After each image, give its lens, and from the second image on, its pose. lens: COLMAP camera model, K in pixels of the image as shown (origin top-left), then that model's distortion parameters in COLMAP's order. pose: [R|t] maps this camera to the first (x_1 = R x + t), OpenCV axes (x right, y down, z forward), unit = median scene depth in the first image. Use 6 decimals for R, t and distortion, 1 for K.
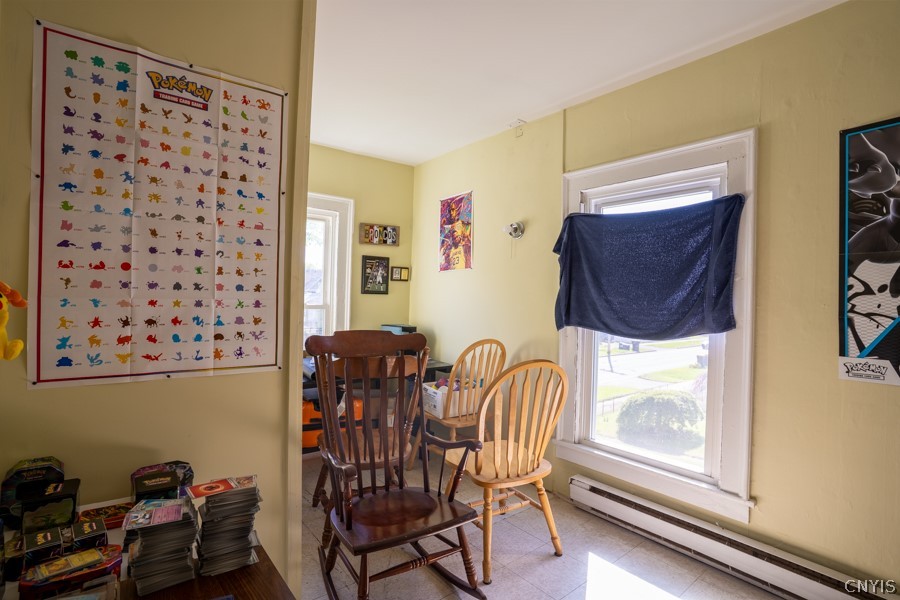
lens RADIAL K [[444.6, 0, 450.0], [0, 444.6, 300.0], [0, 0, 1]] dist [-0.077814, 0.038183]
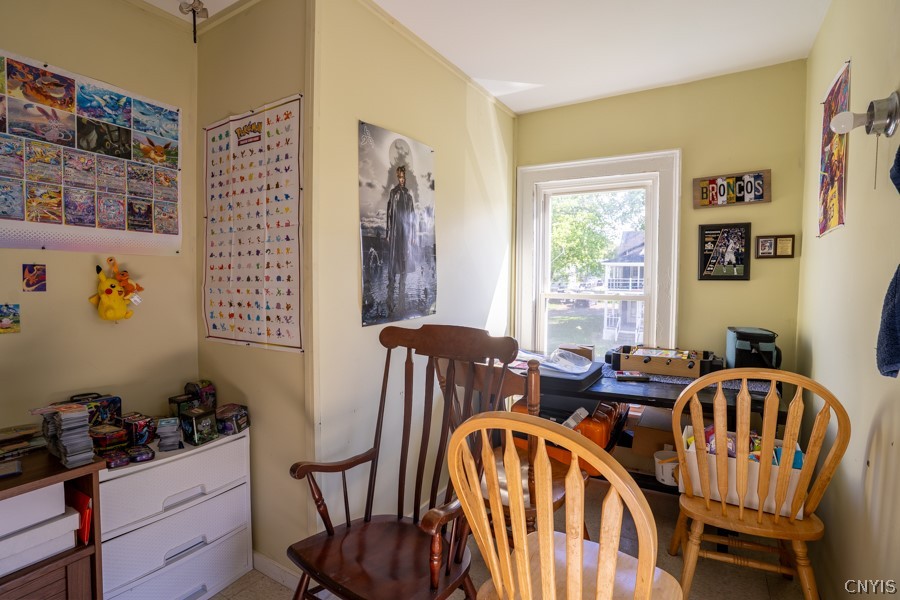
lens RADIAL K [[444.6, 0, 450.0], [0, 444.6, 300.0], [0, 0, 1]] dist [-0.077814, 0.038183]
pose [[0.344751, 0.018336, -0.938515, 0.799451], [0.001056, 0.999801, 0.019921, 0.007221], [0.938694, -0.007859, 0.344663, 1.022224]]
